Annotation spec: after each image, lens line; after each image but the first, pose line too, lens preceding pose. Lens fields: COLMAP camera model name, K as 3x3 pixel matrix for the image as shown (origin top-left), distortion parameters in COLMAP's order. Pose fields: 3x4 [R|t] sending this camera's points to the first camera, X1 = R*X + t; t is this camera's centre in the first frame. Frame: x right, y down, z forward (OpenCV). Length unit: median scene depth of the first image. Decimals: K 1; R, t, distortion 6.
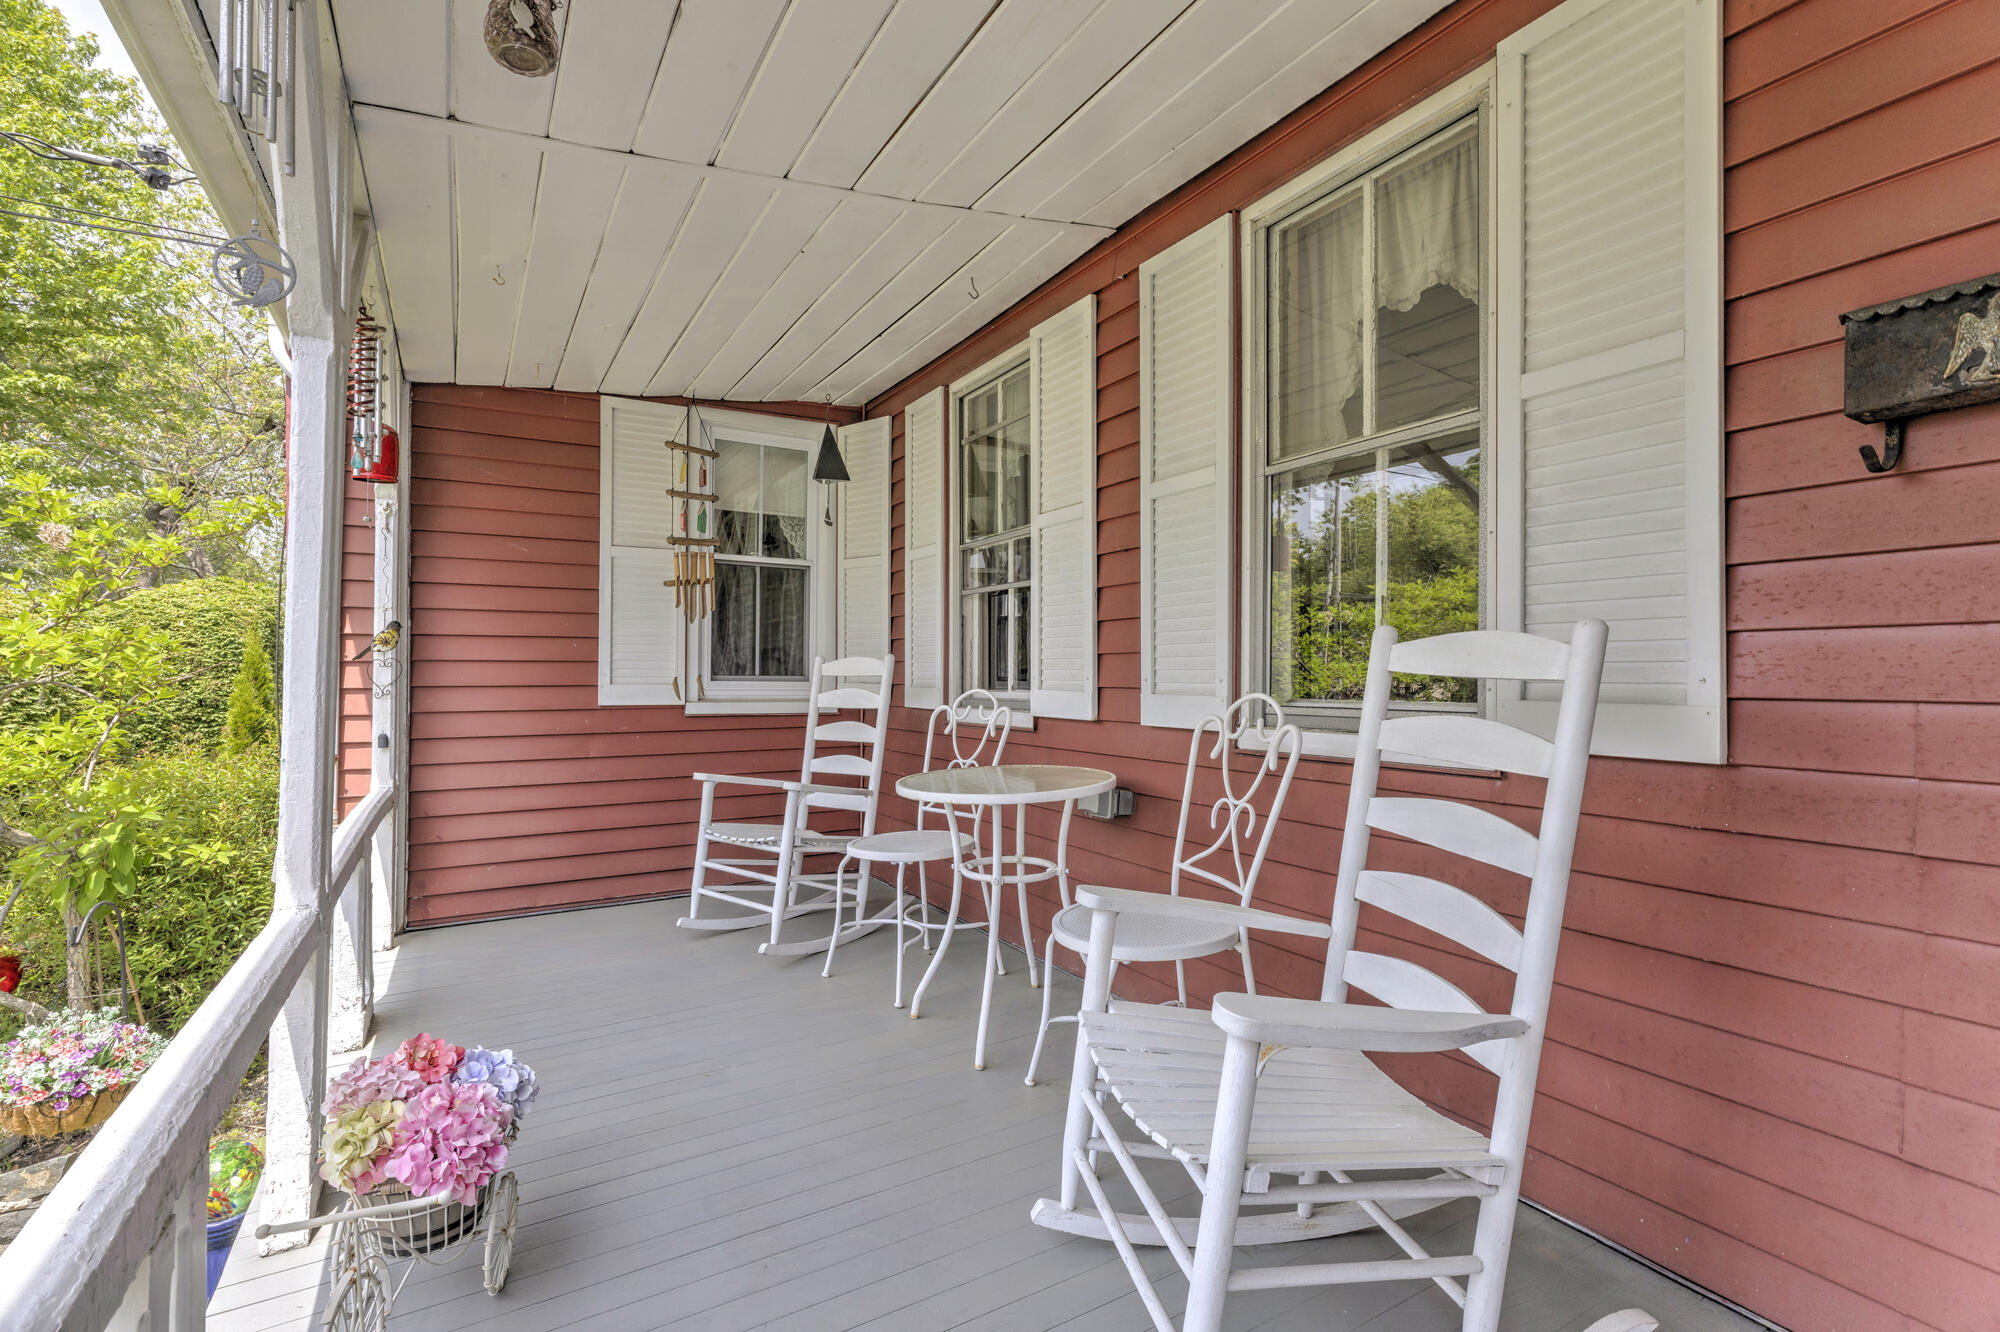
lens RADIAL K [[926.3, 0, 1016.6], [0, 926.3, 669.7], [0, 0, 1]] dist [0.001383, 0.000542]
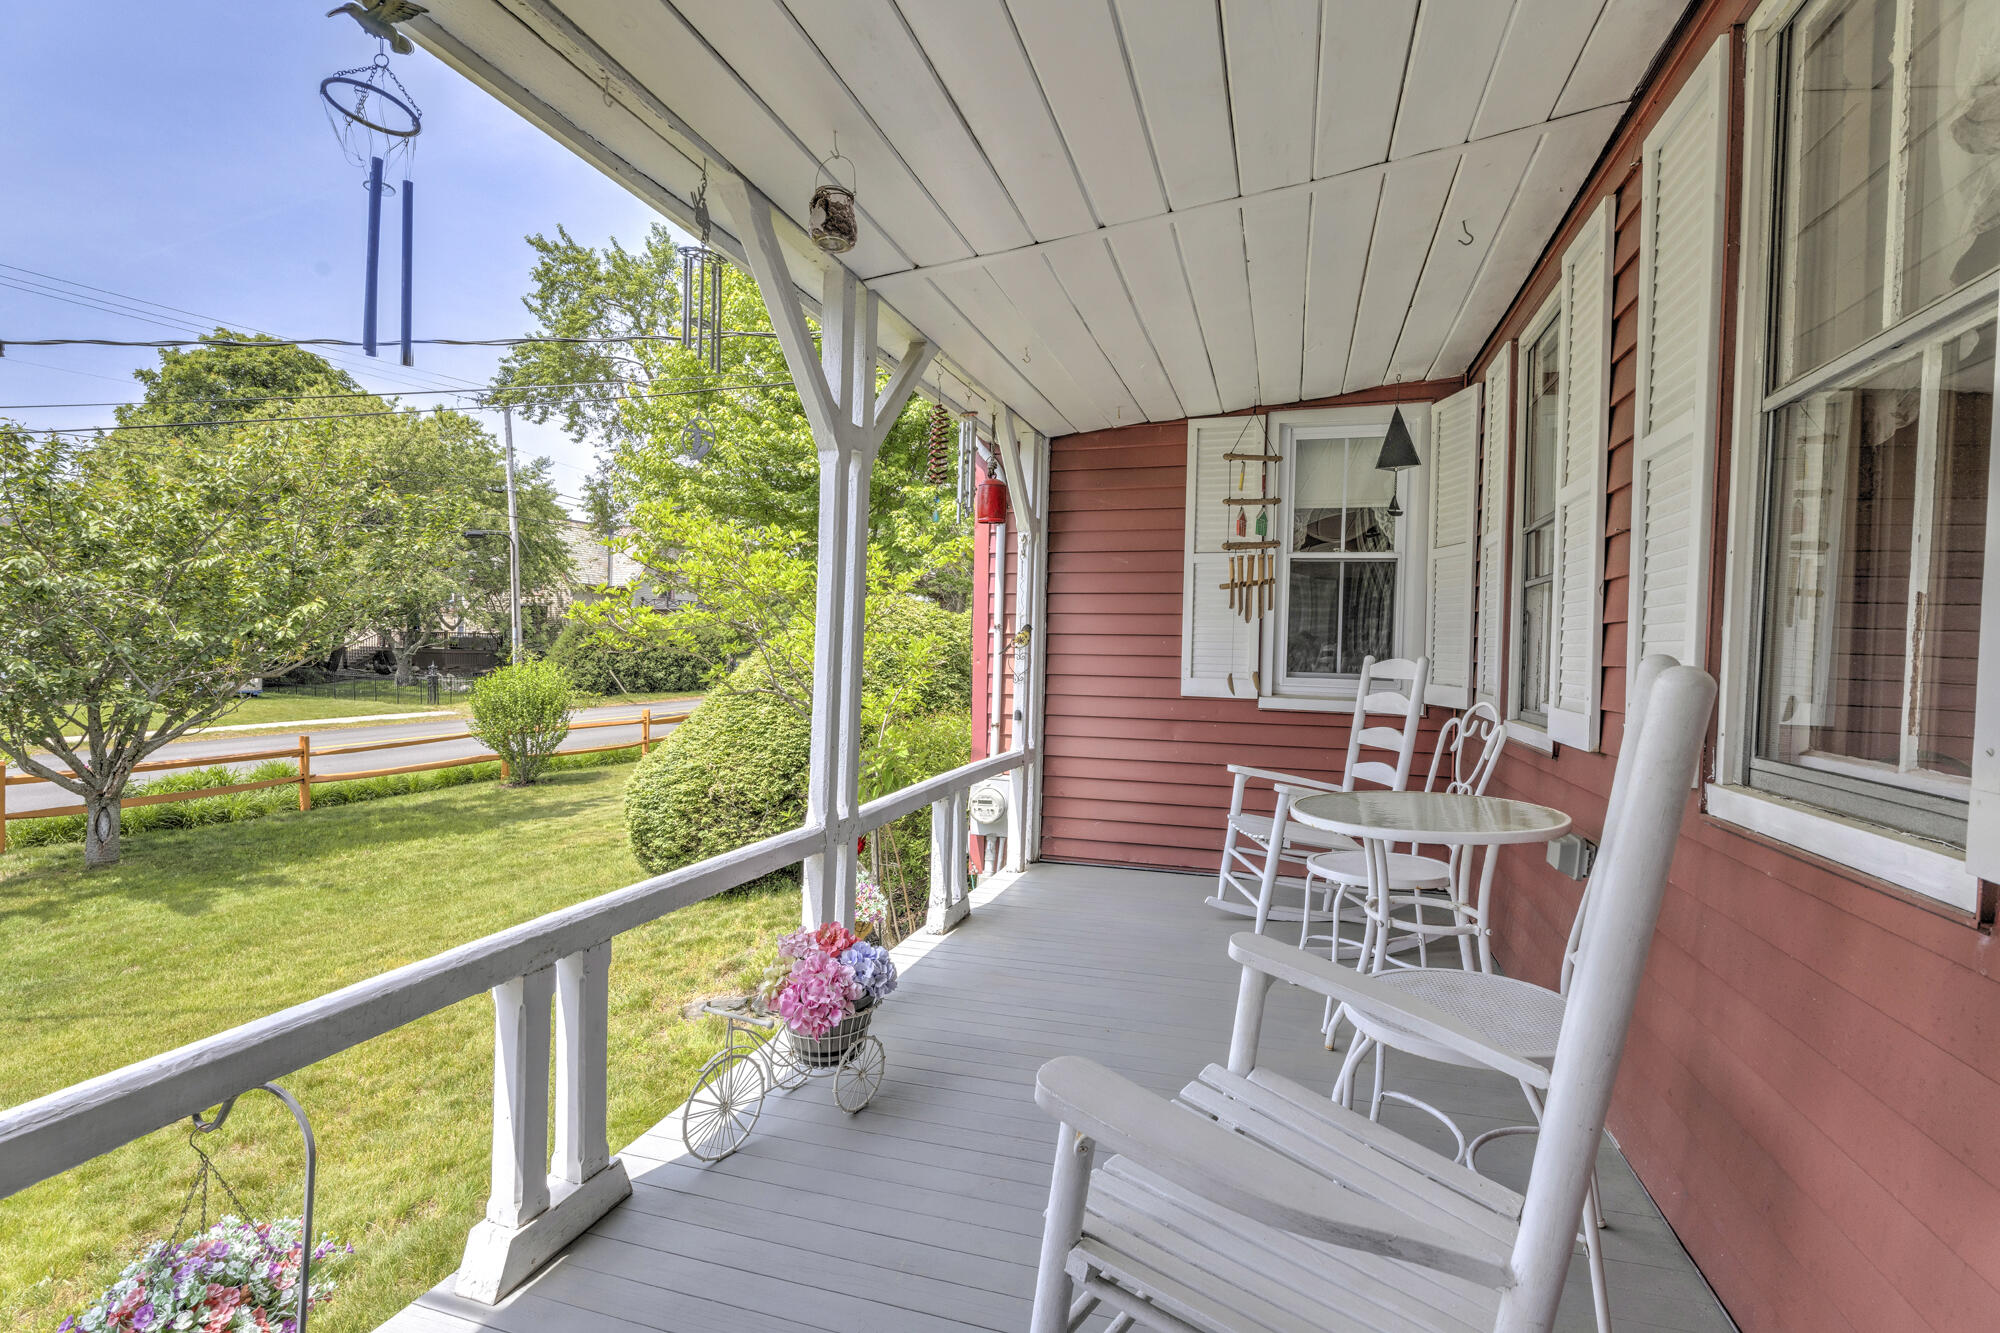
lens RADIAL K [[926.3, 0, 1012.5], [0, 926.3, 664.7], [0, 0, 1]] dist [0.001383, 0.000542]
pose [[0.667063, 0.027497, -0.744493, 0.262791], [-0.017743, 0.999622, 0.021023, -0.019959], [0.744790, -0.000814, 0.667299, 0.096250]]
